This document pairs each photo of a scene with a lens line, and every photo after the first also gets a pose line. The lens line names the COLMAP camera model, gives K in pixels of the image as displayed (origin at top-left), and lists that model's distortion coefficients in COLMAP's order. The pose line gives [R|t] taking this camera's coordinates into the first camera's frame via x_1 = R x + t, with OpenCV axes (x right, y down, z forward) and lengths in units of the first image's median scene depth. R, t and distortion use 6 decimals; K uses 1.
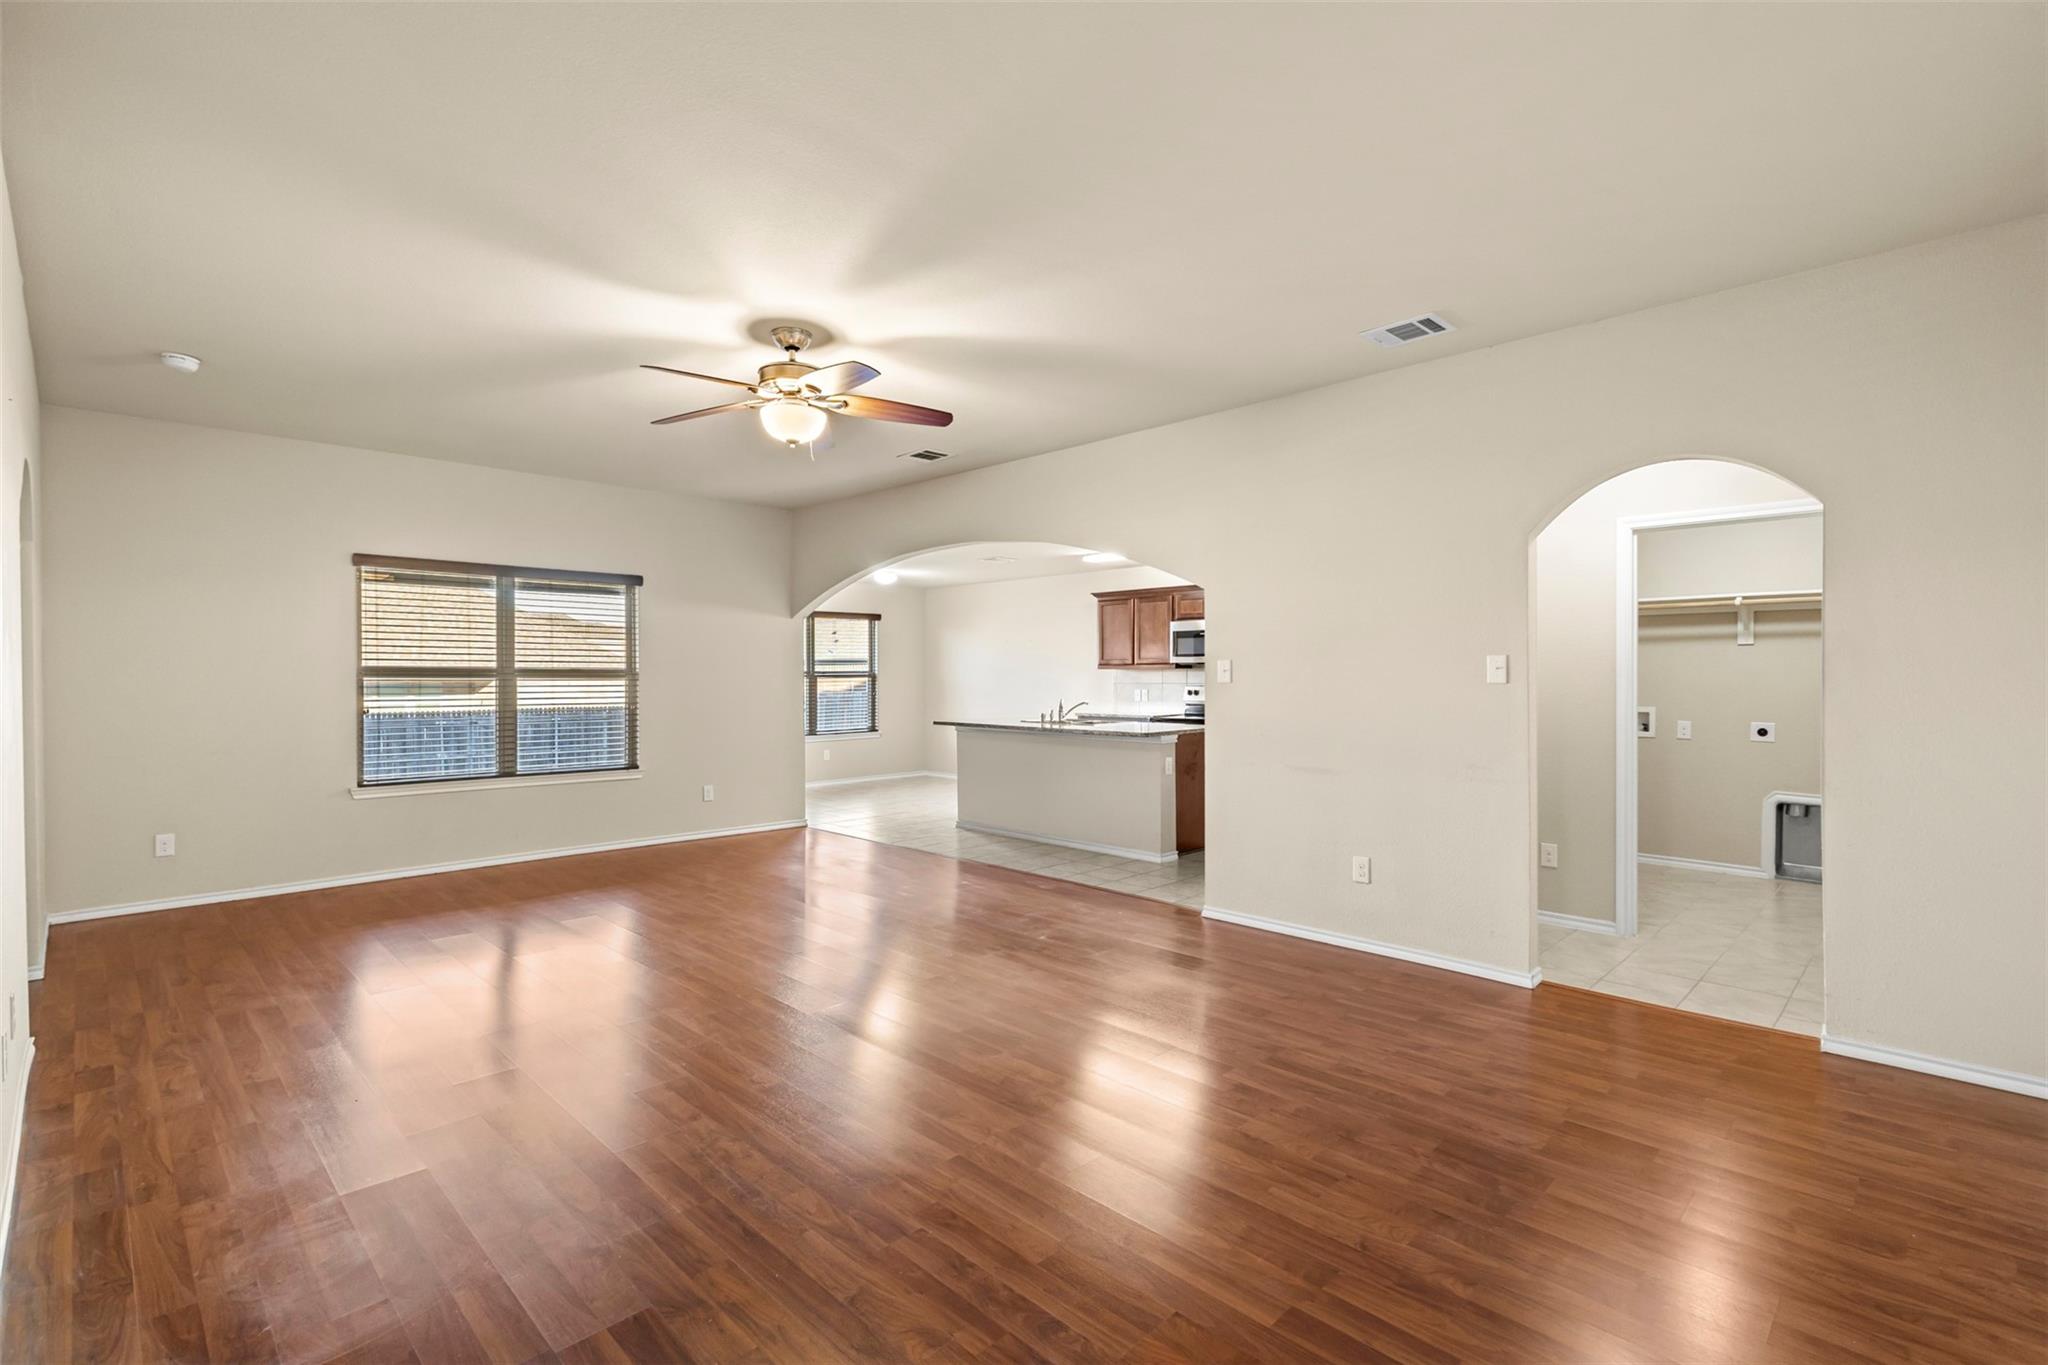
lens RADIAL K [[939.8, 0, 993.5], [0, 939.8, 673.4], [0, 0, 1]] dist [0.010102, -0.002767]
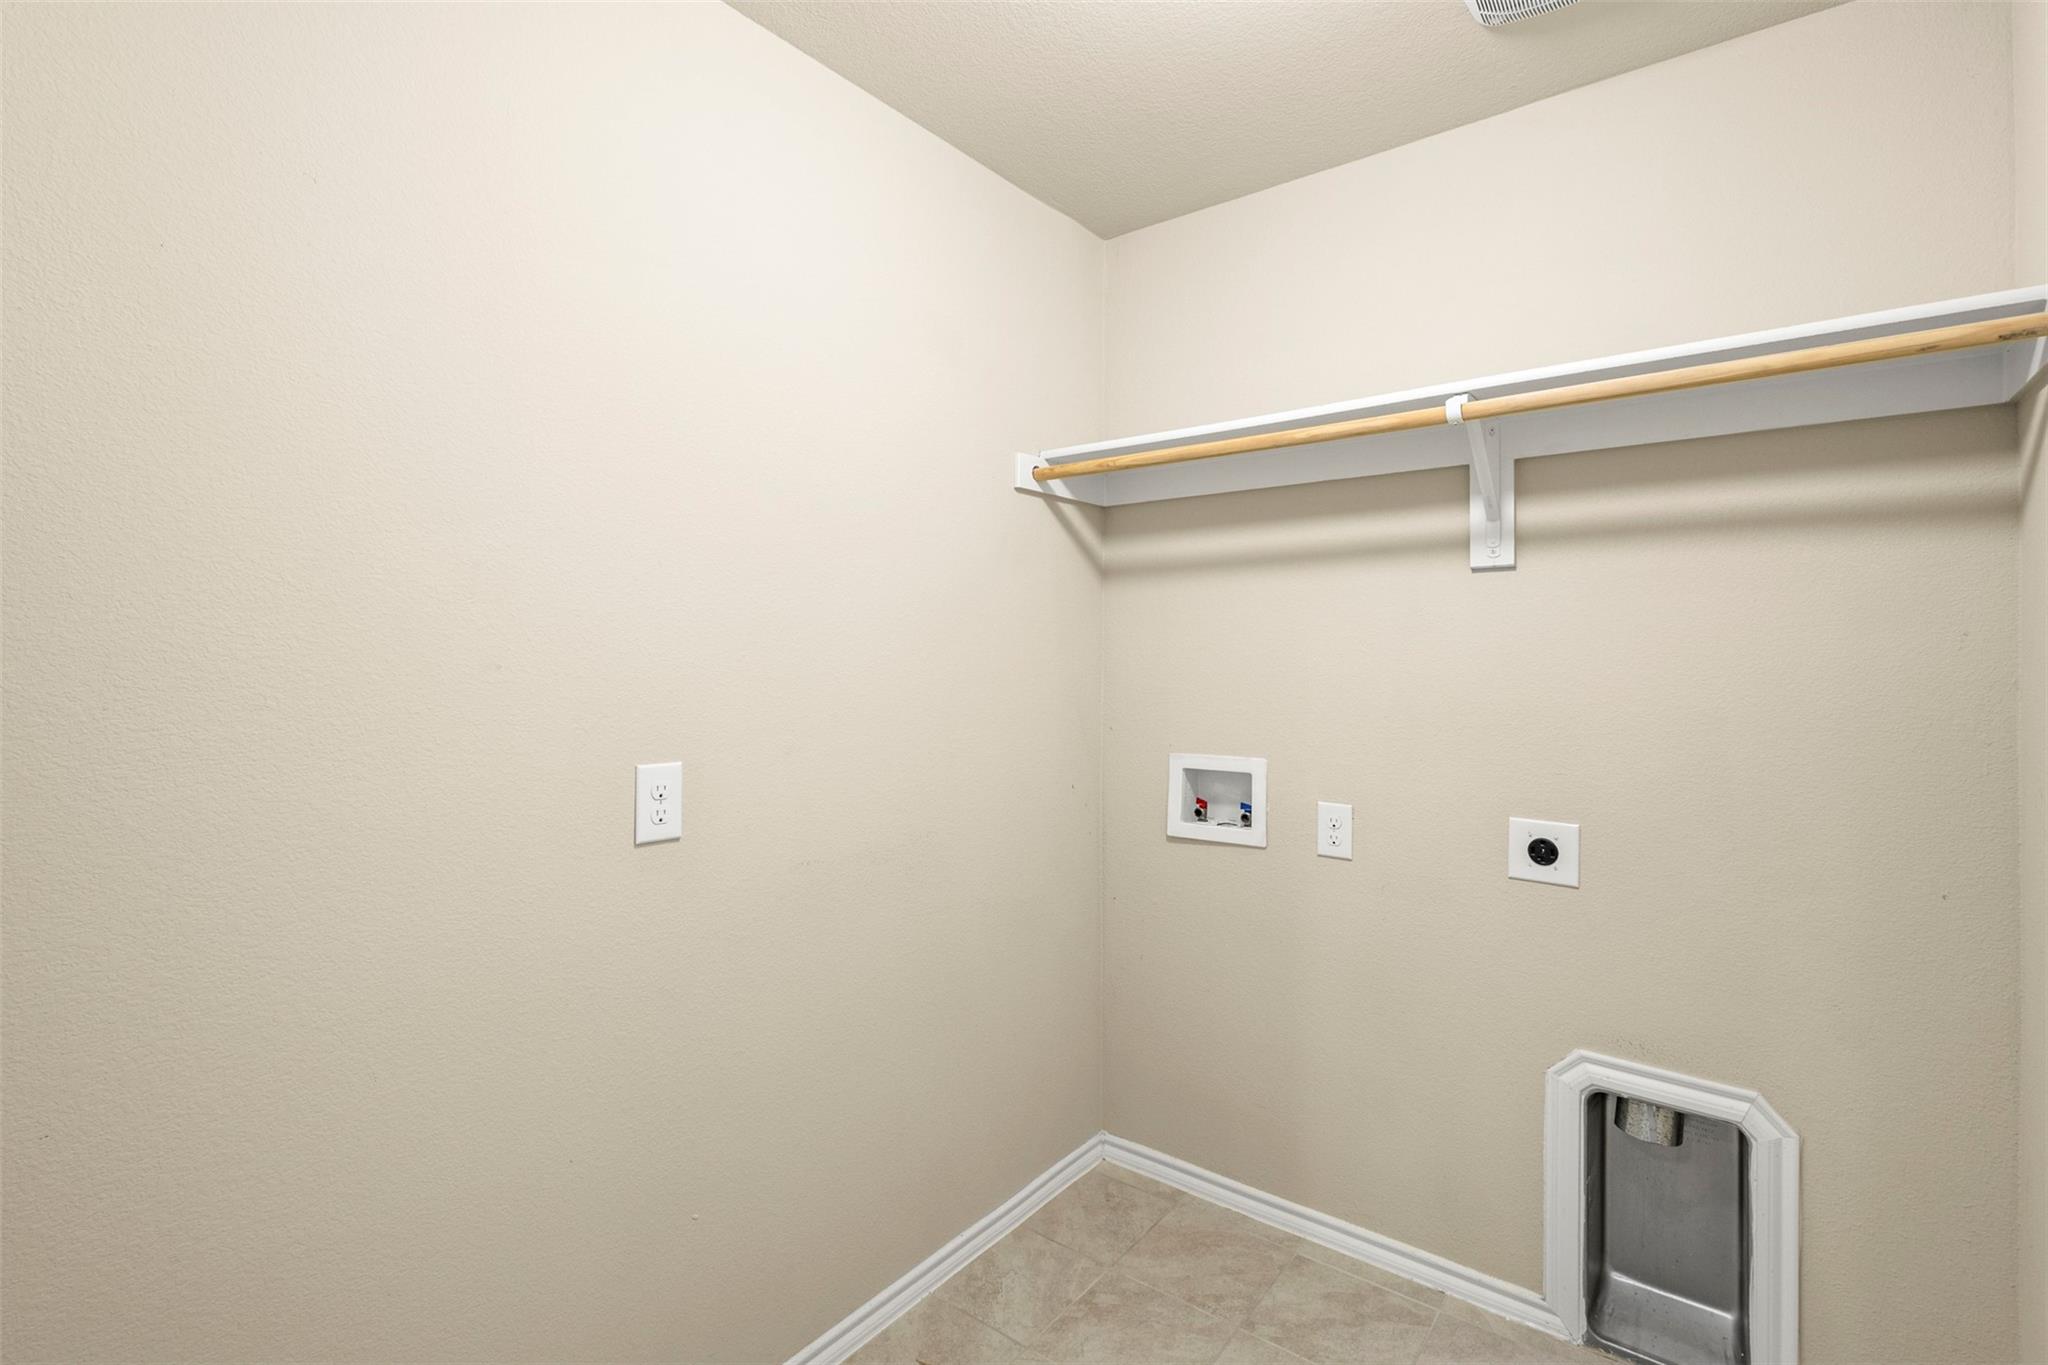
lens RADIAL K [[939.8, 0, 1018.7], [0, 939.8, 636.0], [0, 0, 1]] dist [0.010102, -0.002767]
pose [[0.990206, -0.002965, 0.139585, 0.601346], [0.004279, 0.999949, -0.009113, -0.005892], [-0.139551, 0.009621, 0.990168, 0.718120]]
